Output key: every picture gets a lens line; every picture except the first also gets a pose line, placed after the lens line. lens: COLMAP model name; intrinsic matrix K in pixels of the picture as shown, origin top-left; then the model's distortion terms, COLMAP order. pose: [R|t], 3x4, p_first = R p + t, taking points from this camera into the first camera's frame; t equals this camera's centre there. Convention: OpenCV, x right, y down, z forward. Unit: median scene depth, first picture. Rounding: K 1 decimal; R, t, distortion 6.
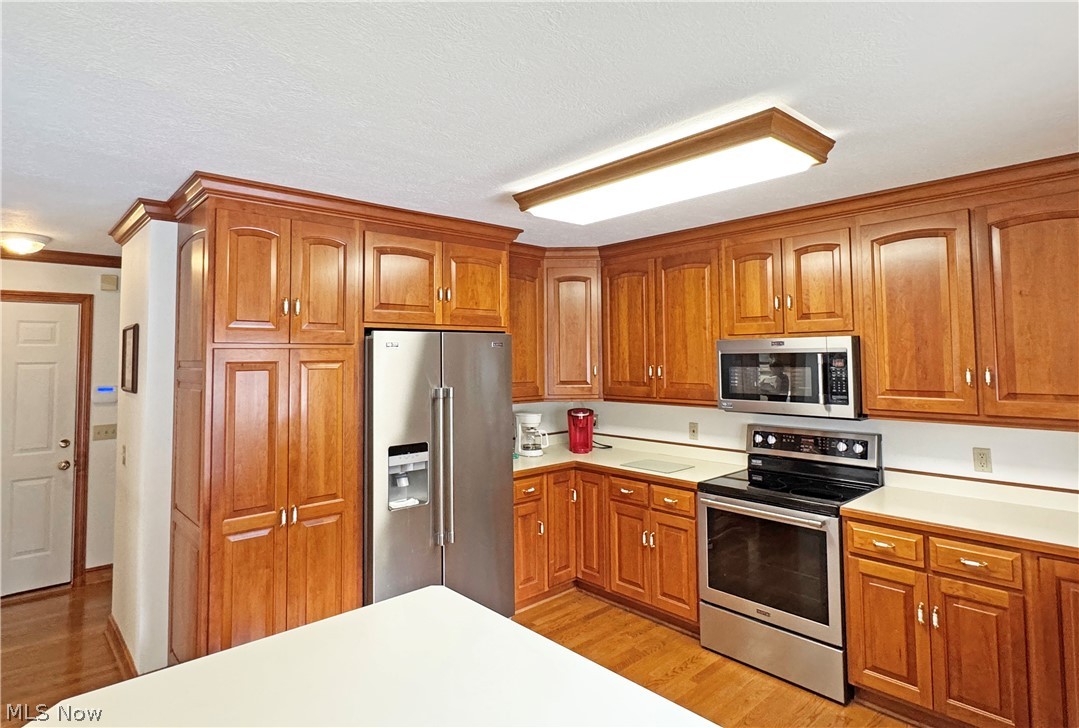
lens RADIAL K [[583.9, 0, 538.6], [0, 583.9, 328.6], [0, 0, 1]] dist [0.000680, -0.000469]
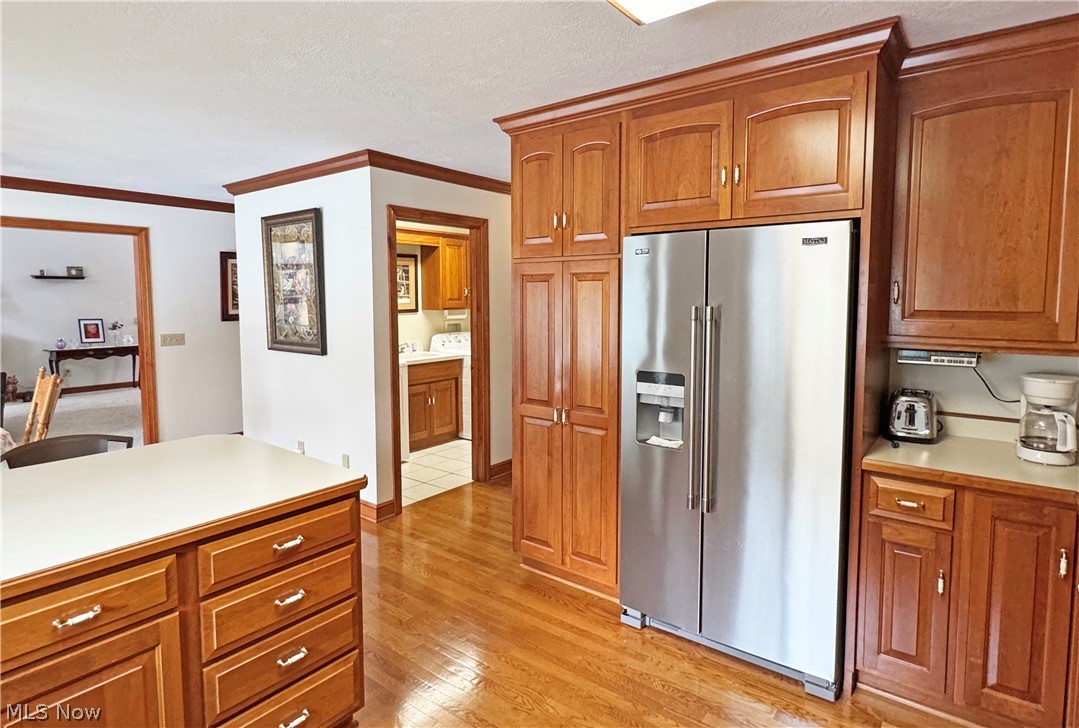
lens RADIAL K [[583.9, 0, 538.6], [0, 583.9, 328.6], [0, 0, 1]] dist [0.000680, -0.000469]
pose [[0.179942, 0.064165, -0.981582, 0.557641], [0.045980, 0.996231, 0.073552, 0.070314], [0.982602, -0.058368, 0.176314, 0.706345]]
